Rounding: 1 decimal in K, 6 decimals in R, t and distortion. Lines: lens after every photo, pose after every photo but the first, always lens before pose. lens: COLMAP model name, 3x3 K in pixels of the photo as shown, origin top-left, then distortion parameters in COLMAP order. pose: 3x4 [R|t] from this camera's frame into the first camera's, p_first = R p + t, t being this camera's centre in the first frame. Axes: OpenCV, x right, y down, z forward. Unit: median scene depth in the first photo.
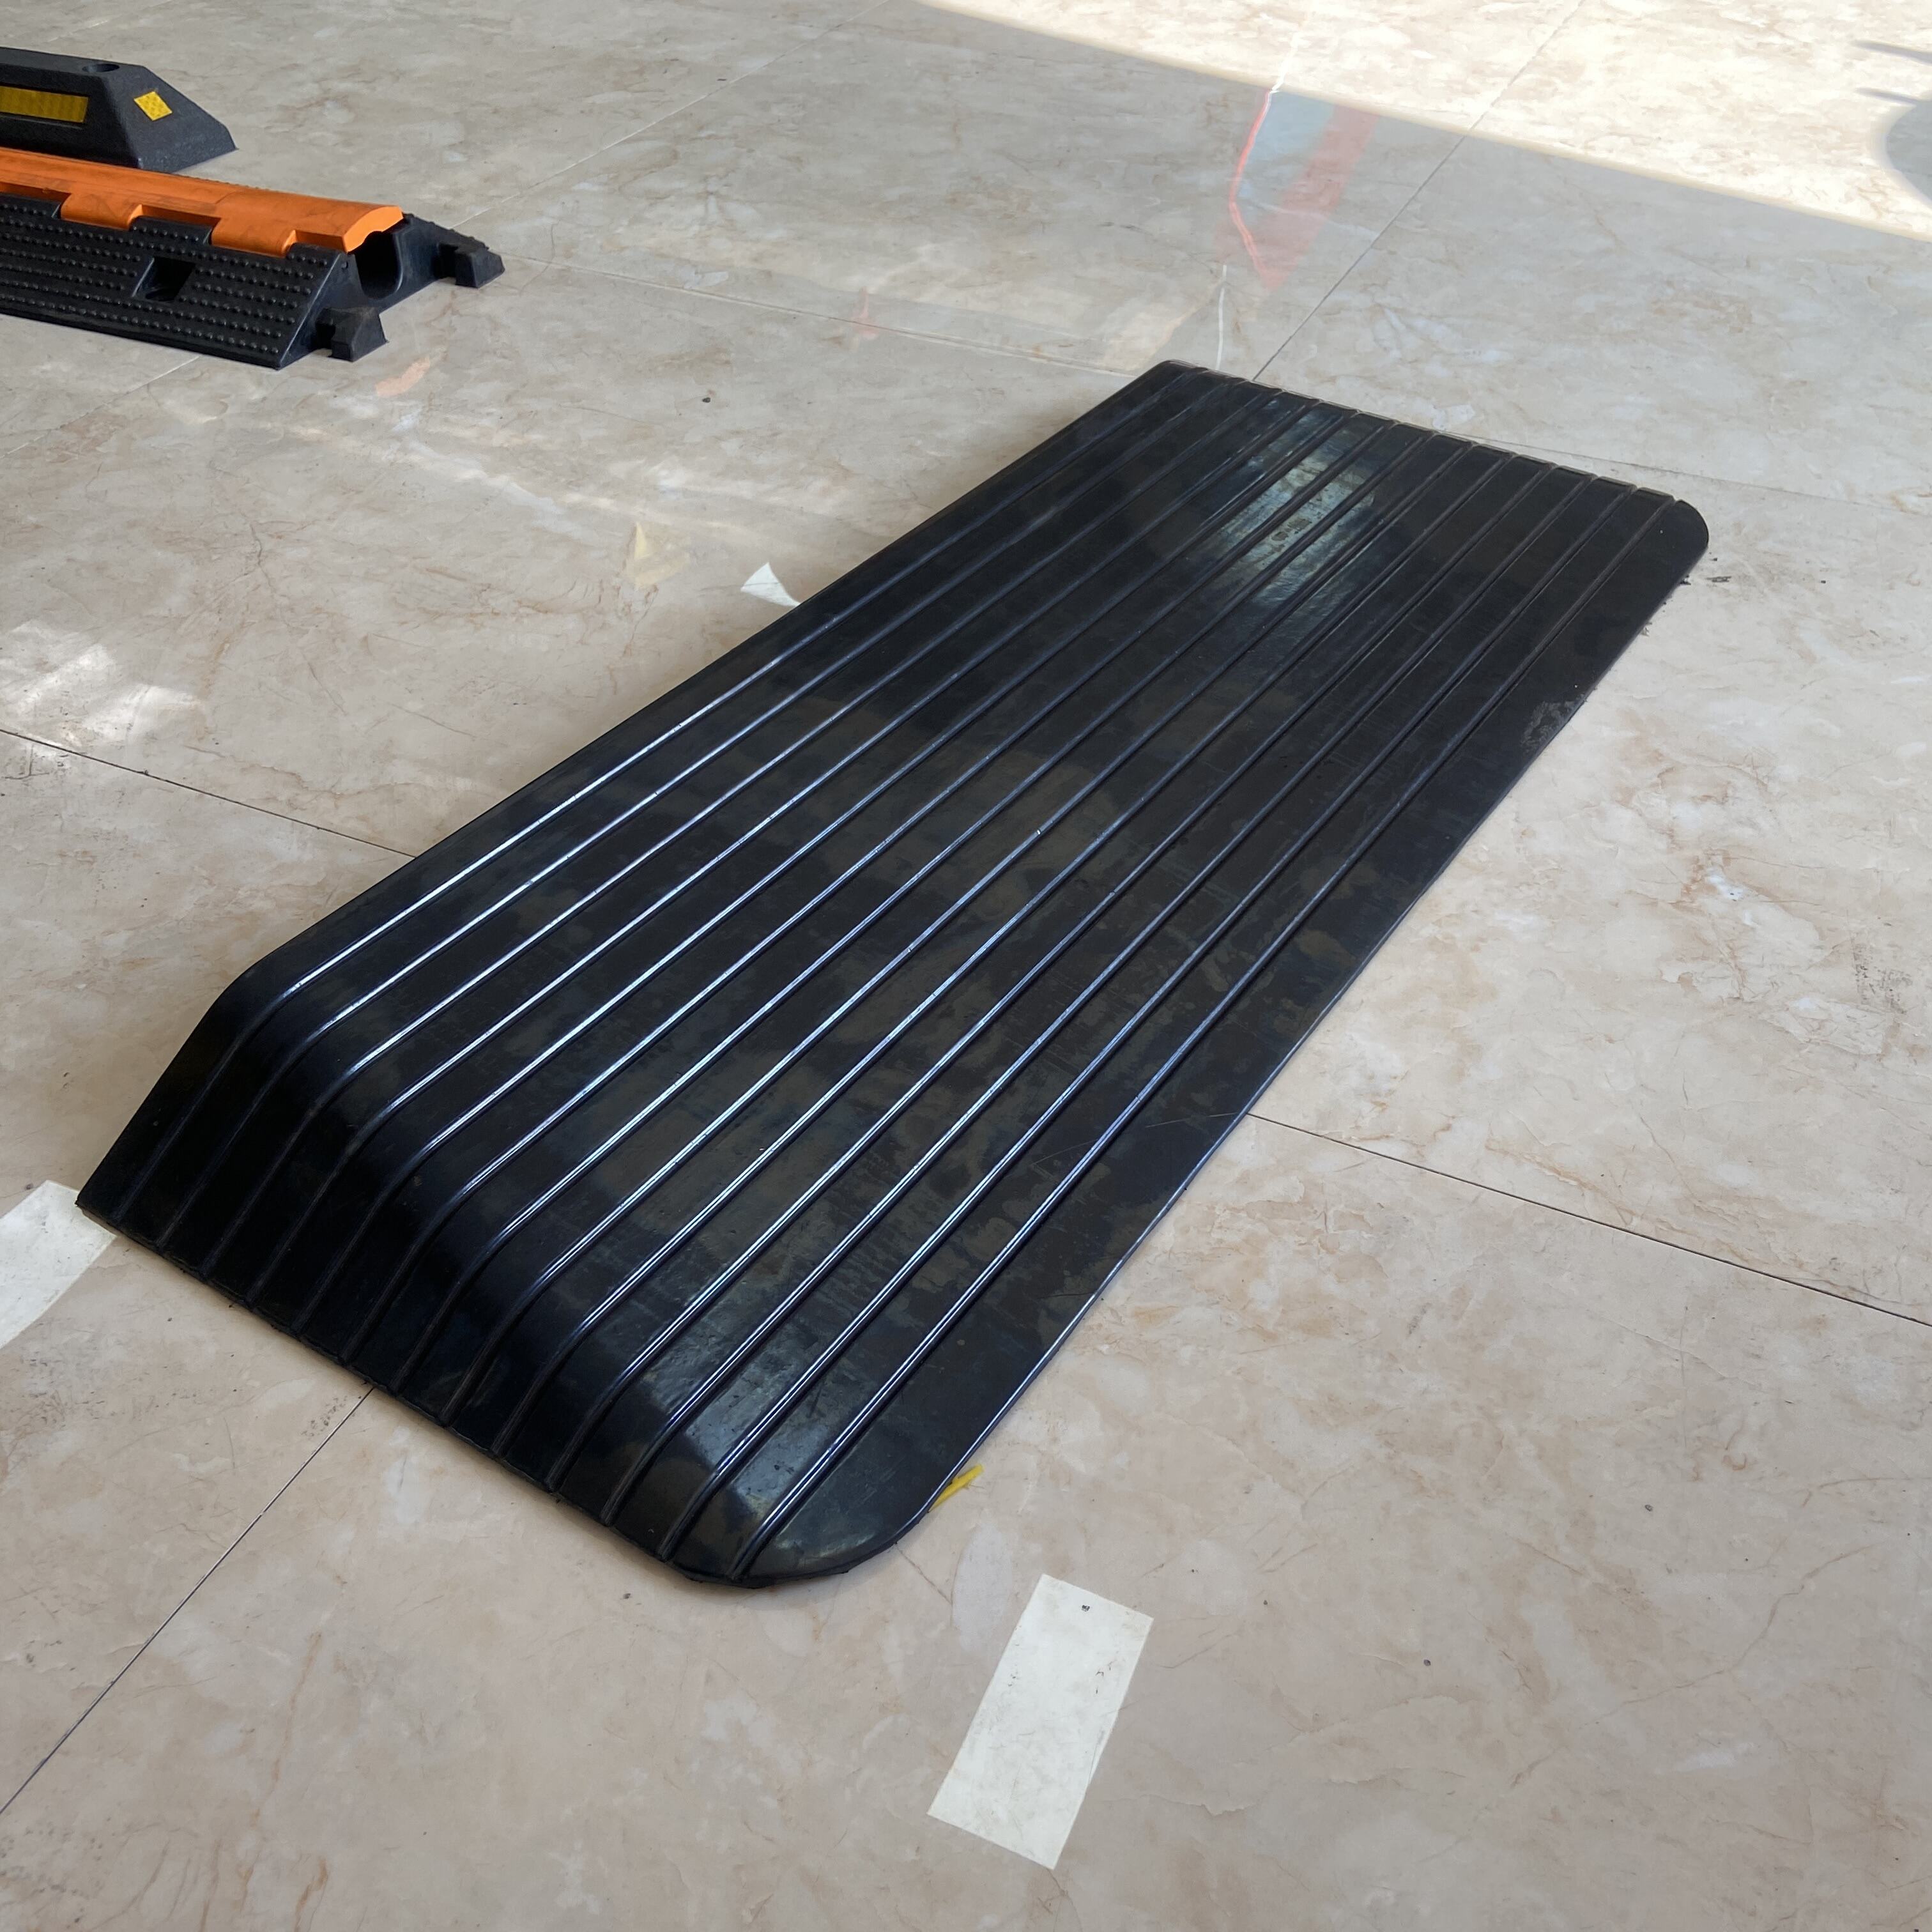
lens RADIAL K [[1882.3, 0, 991.2], [0, 1882.3, 982.8], [0, 0, 1]] dist [0.061060, 0.000000]
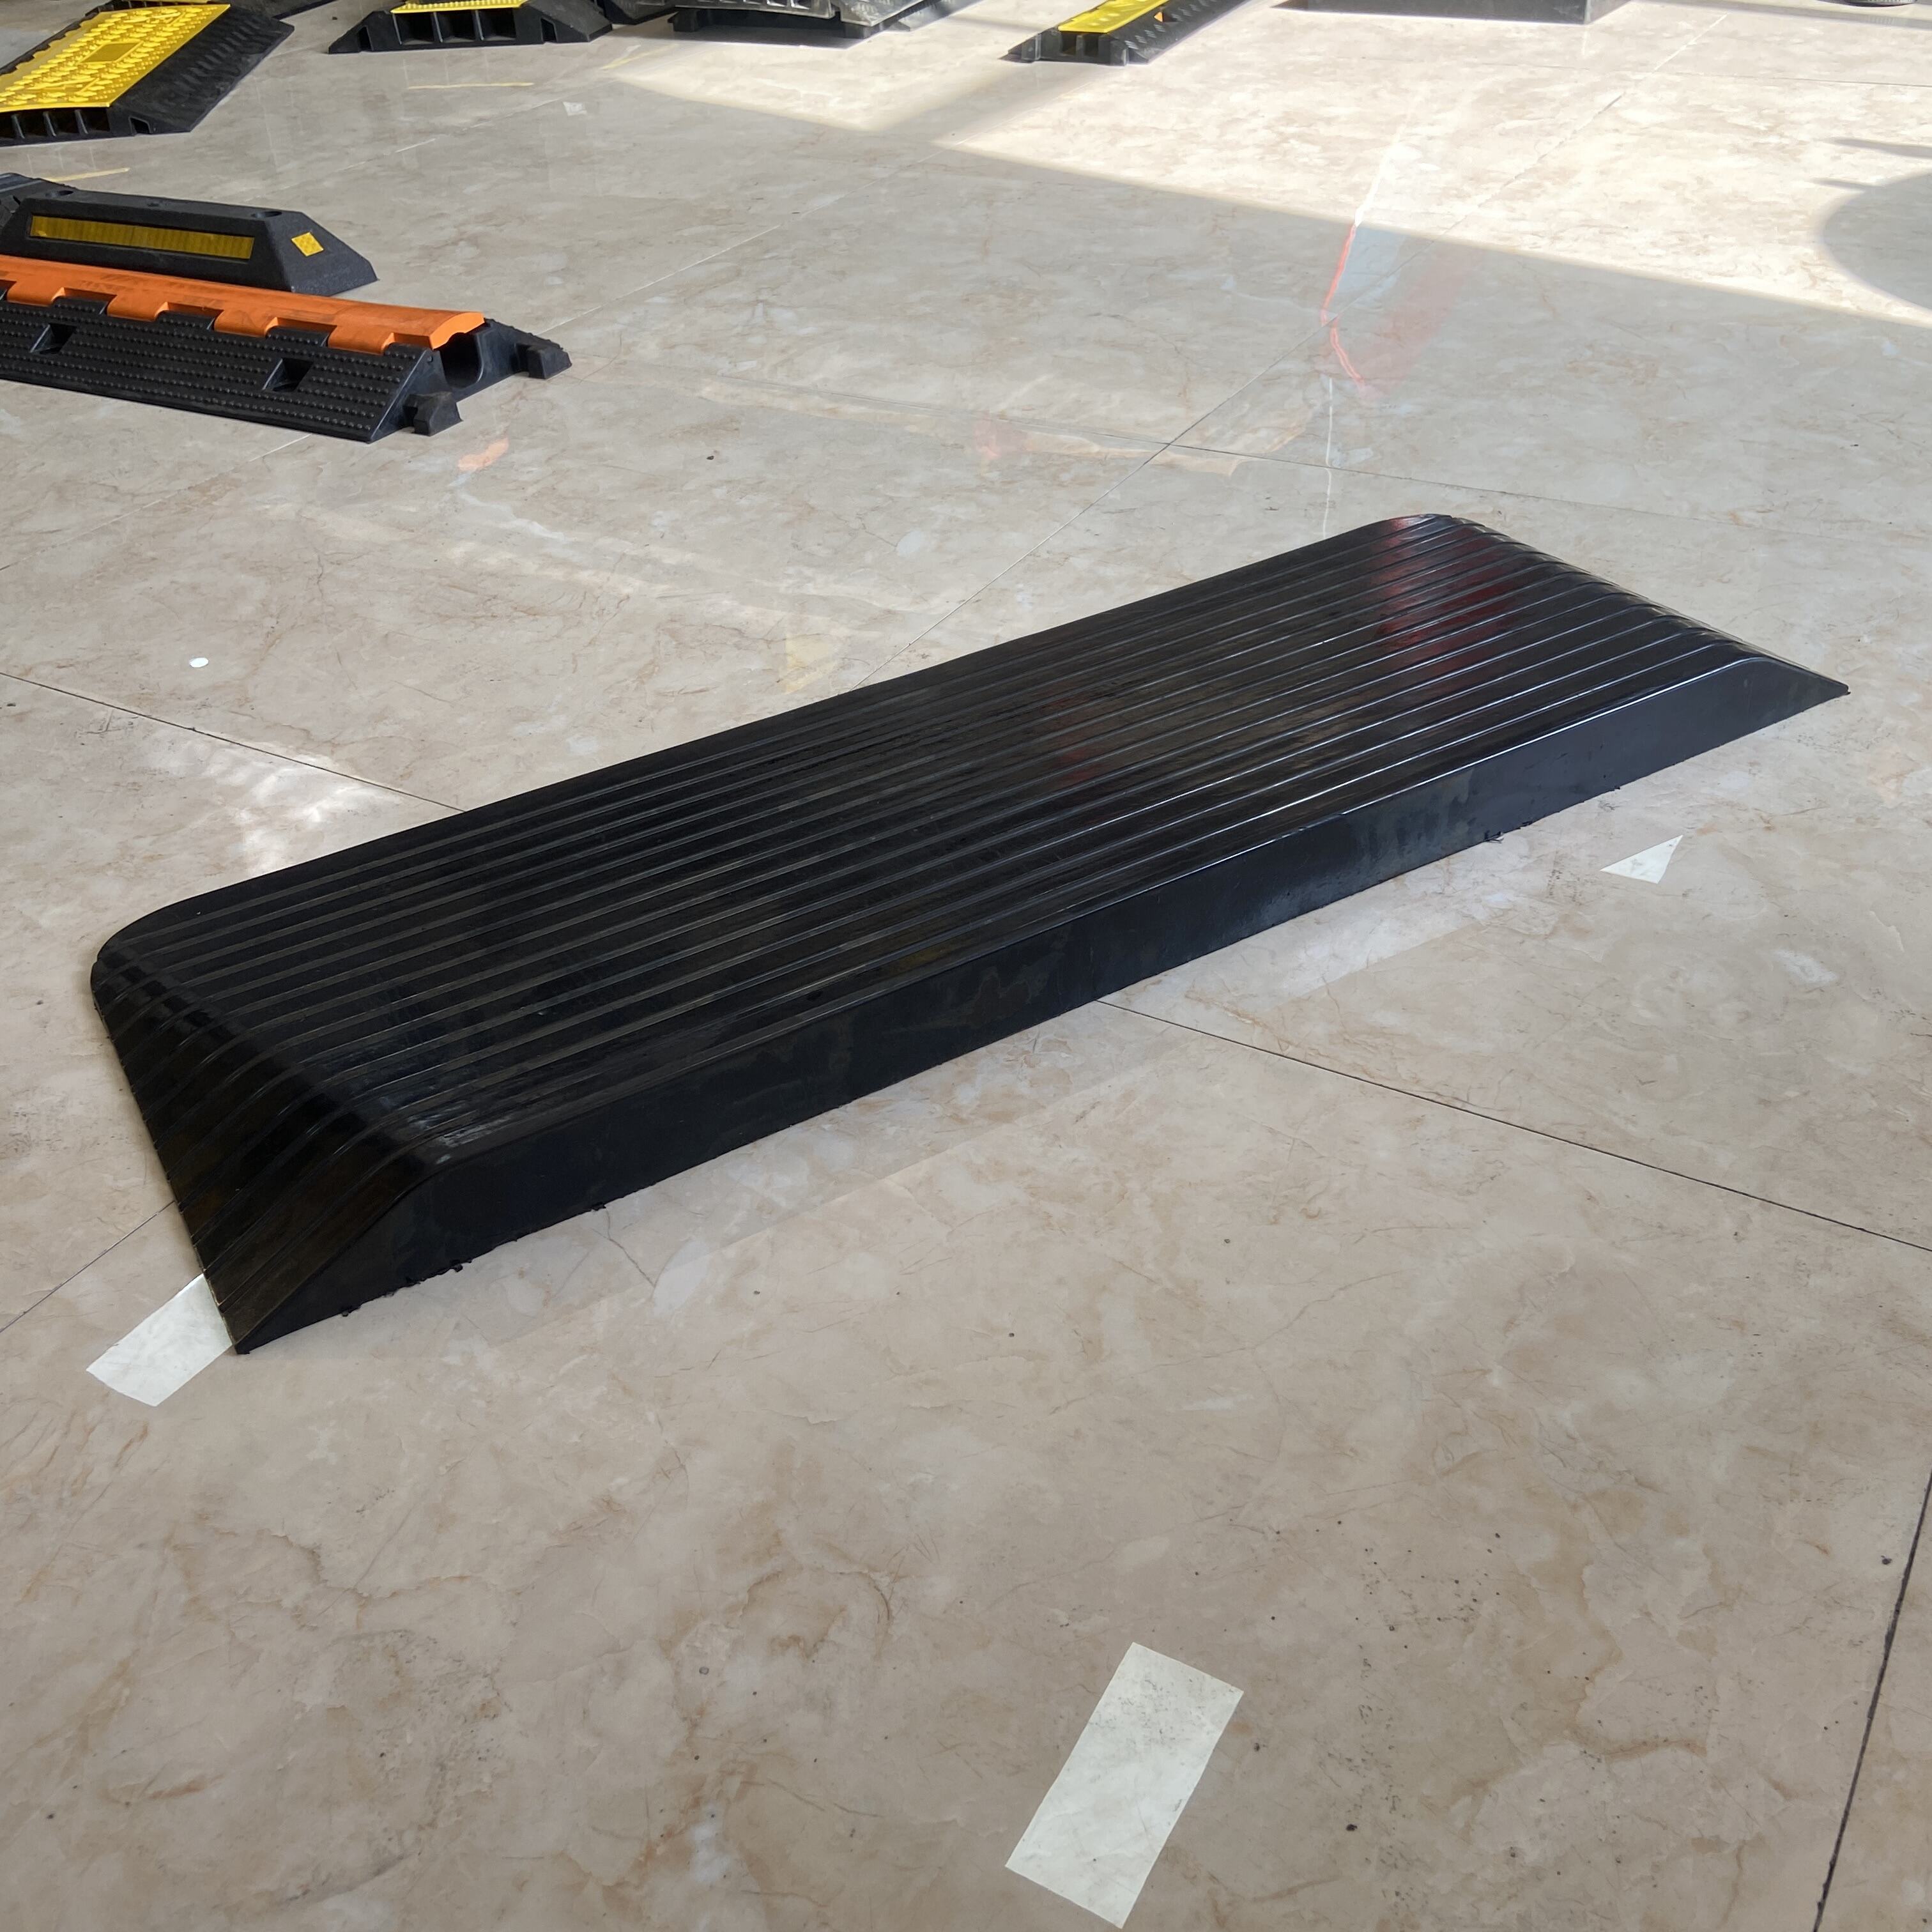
lens RADIAL K [[1882.3, 0, 965.3], [0, 1882.3, 958.7], [0, 0, 1]] dist [0.061060, 0.000000]
pose [[0.992075, 0.012723, -0.125005, 0.248660], [-0.023189, 0.996310, -0.082632, 0.150929], [0.123493, 0.084876, 0.988709, -0.180231]]
